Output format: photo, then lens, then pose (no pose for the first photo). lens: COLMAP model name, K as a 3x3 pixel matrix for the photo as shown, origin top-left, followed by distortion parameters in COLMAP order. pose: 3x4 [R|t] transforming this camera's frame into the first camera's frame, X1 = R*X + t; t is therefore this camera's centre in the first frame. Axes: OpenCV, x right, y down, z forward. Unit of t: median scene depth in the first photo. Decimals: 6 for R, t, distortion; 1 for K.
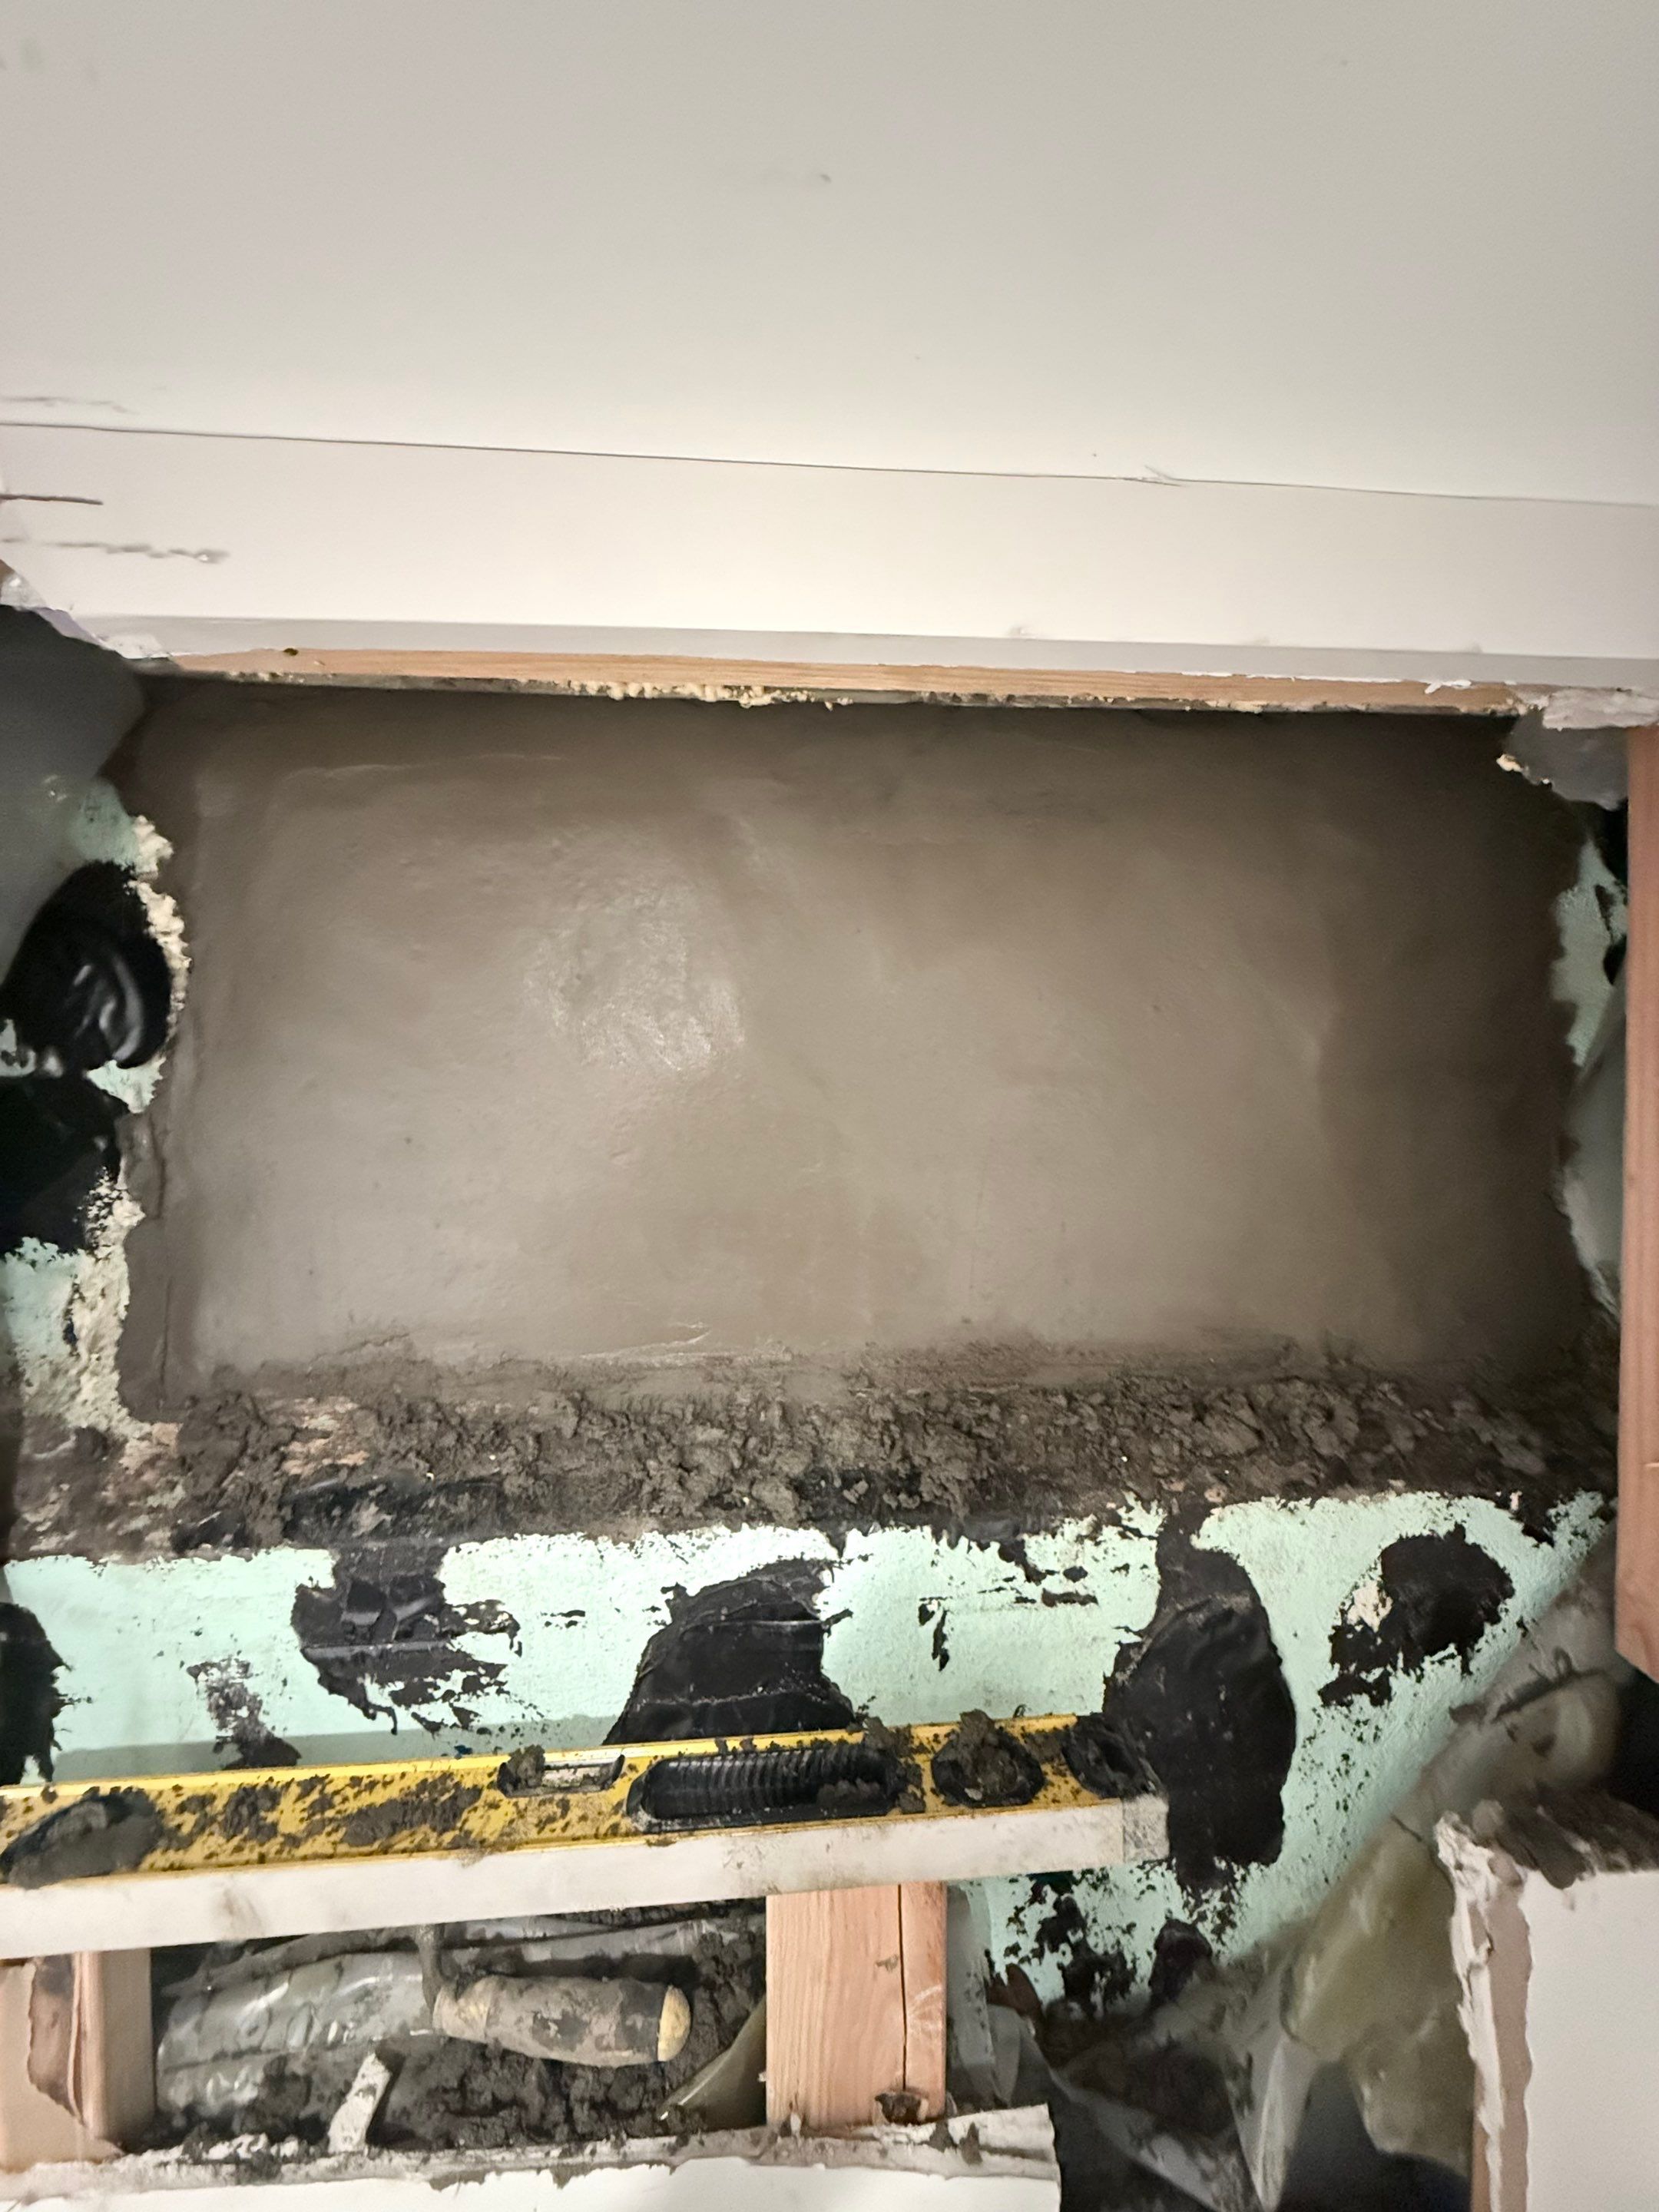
lens RADIAL K [[889.6, 0, 825.4], [0, 889.6, 1102.8], [0, 0, 1]] dist [0.020491, -0.007065]
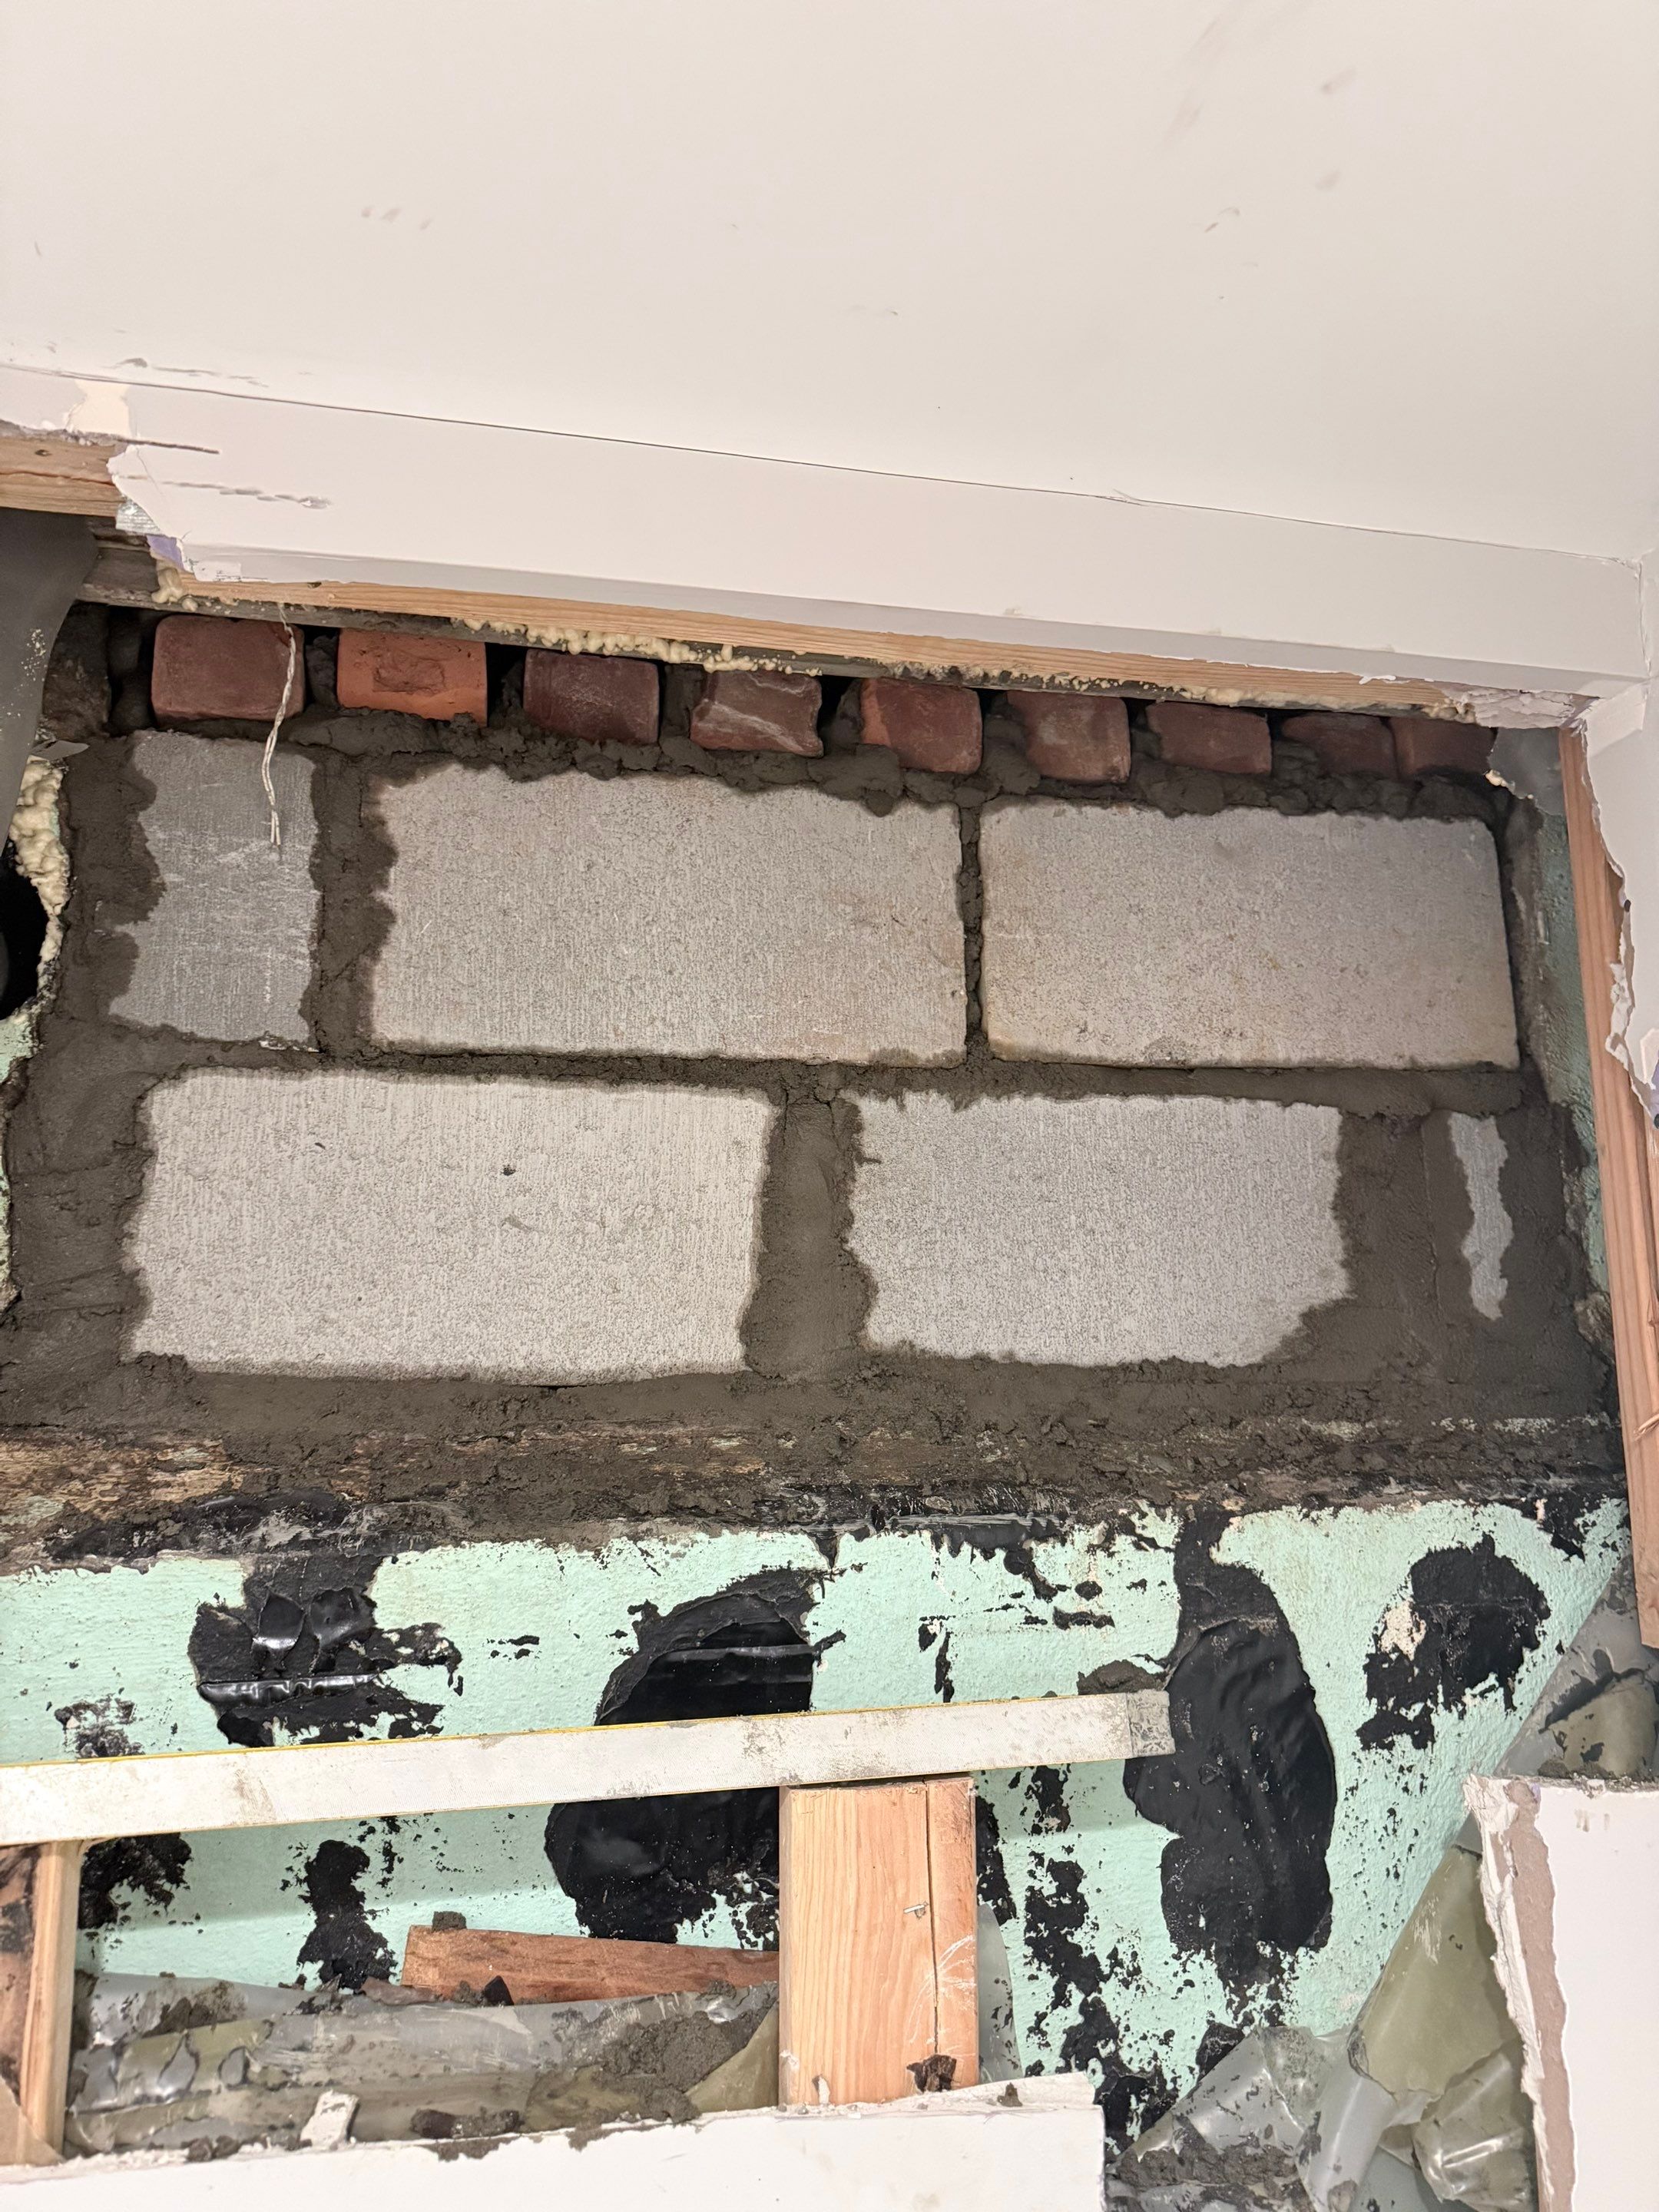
lens RADIAL K [[1666.5, 0, 817.4], [0, 1666.5, 1113.6], [0, 0, 1]] dist [0.089068, -0.125886]
pose [[0.988806, 0.017635, 0.148161, -0.244404], [0.011123, 0.981515, -0.191061, 0.374110], [-0.148792, 0.190570, 0.970332, -0.675319]]
